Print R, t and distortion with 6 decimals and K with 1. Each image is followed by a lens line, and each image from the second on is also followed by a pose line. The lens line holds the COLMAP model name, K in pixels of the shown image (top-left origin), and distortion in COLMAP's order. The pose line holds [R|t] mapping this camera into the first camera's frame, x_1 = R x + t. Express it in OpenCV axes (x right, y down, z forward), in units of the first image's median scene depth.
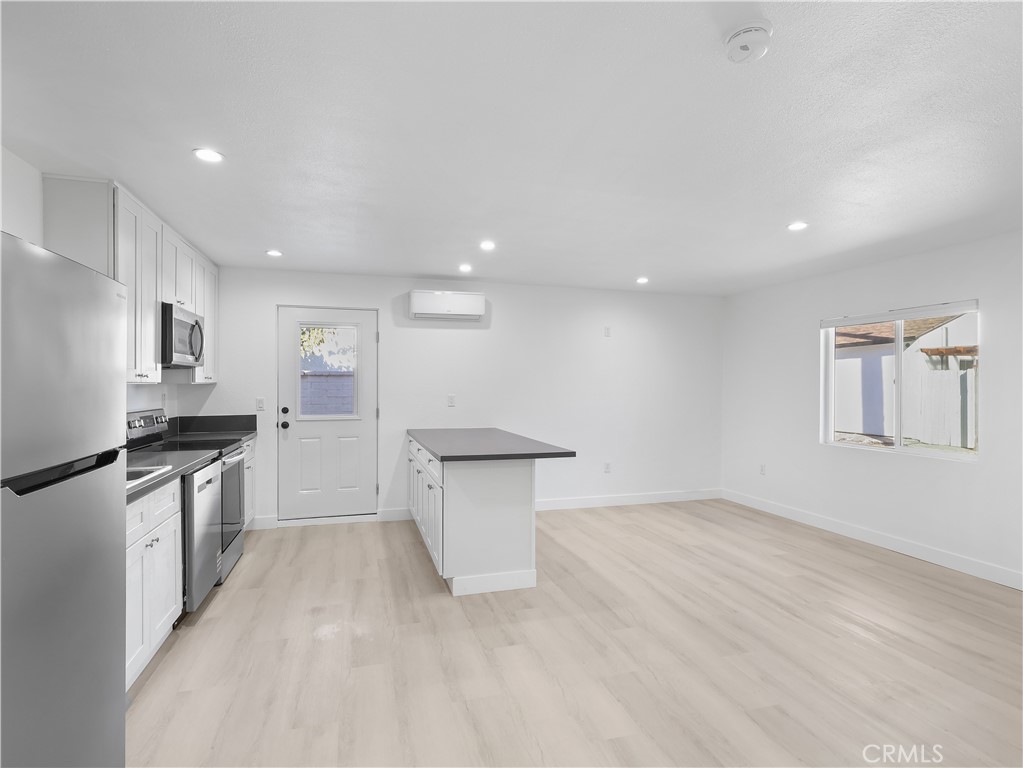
lens RADIAL K [[534.0, 0, 511.5], [0, 534.0, 384.0], [0, 0, 1]] dist [0.000452, 0.001511]
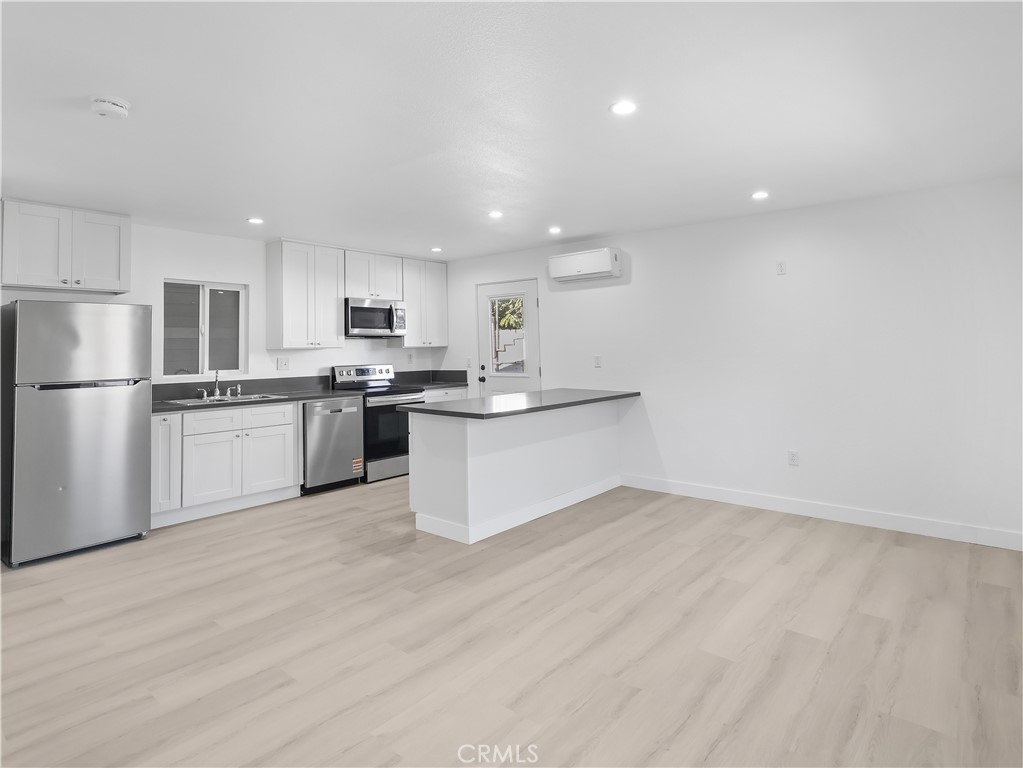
lens RADIAL K [[552.4, 0, 522.7], [0, 552.4, 324.8], [0, 0, 1]] dist [0.000123, 0.000964]
pose [[0.566551, -0.042603, -0.822925, 0.928104], [0.015280, 0.999034, -0.041200, 0.005427], [0.823885, 0.010767, 0.566654, 0.452434]]
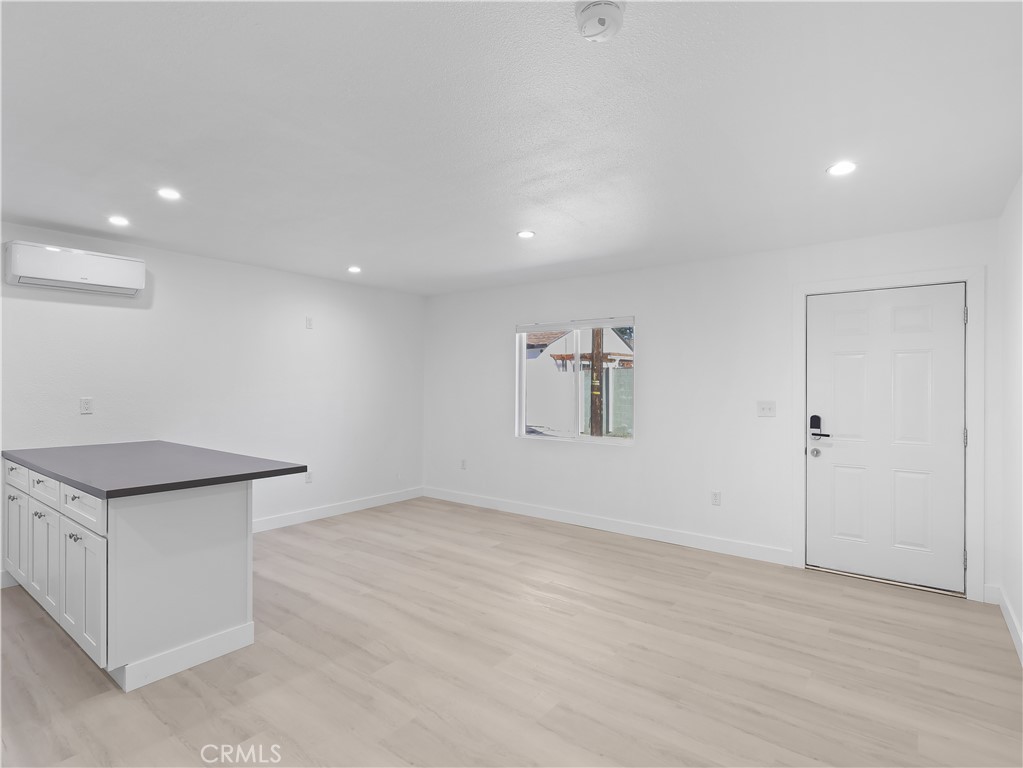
lens RADIAL K [[534.0, 0, 511.5], [0, 534.0, 384.0], [0, 0, 1]] dist [0.000452, 0.001511]
pose [[0.814034, -0.000332, 0.580817, -0.094421], [-0.001926, 0.999993, 0.003271, -0.002087], [-0.580814, -0.003782, 0.814028, 0.138861]]
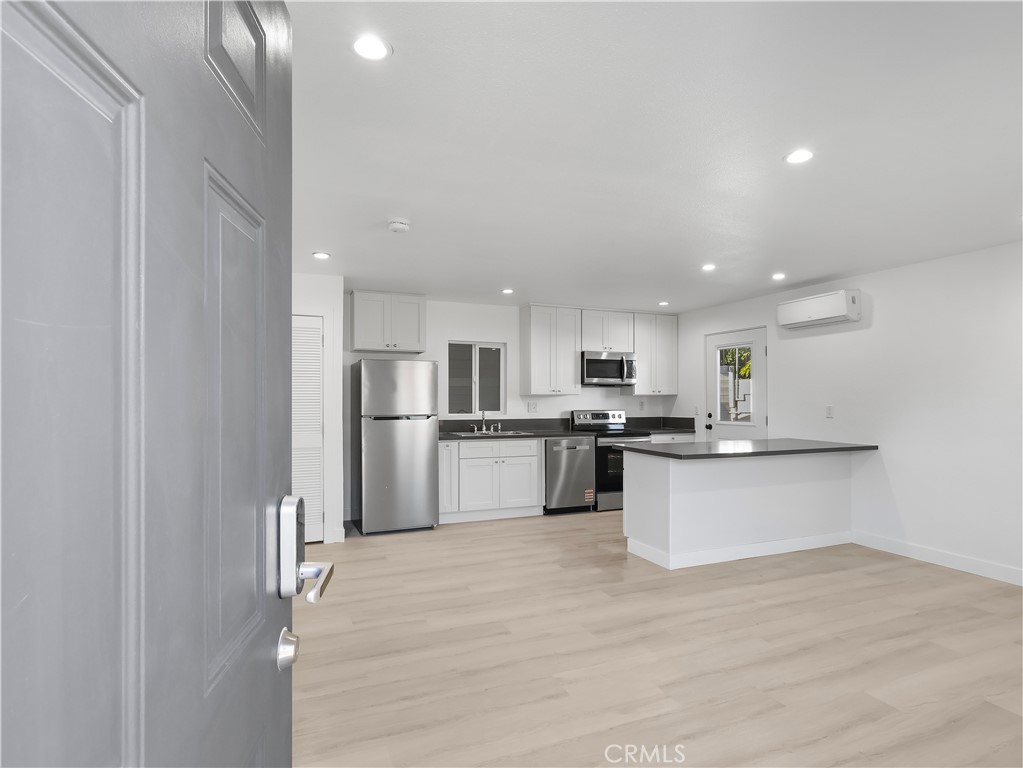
lens RADIAL K [[534.1, 0, 522.2], [0, 534.1, 409.1], [0, 0, 1]] dist [-0.000866, 0.000210]
pose [[0.126385, 0.018100, -0.991816, 1.065333], [0.001285, 0.999830, 0.018410, 0.013017], [0.991980, -0.003601, 0.126341, 0.509202]]
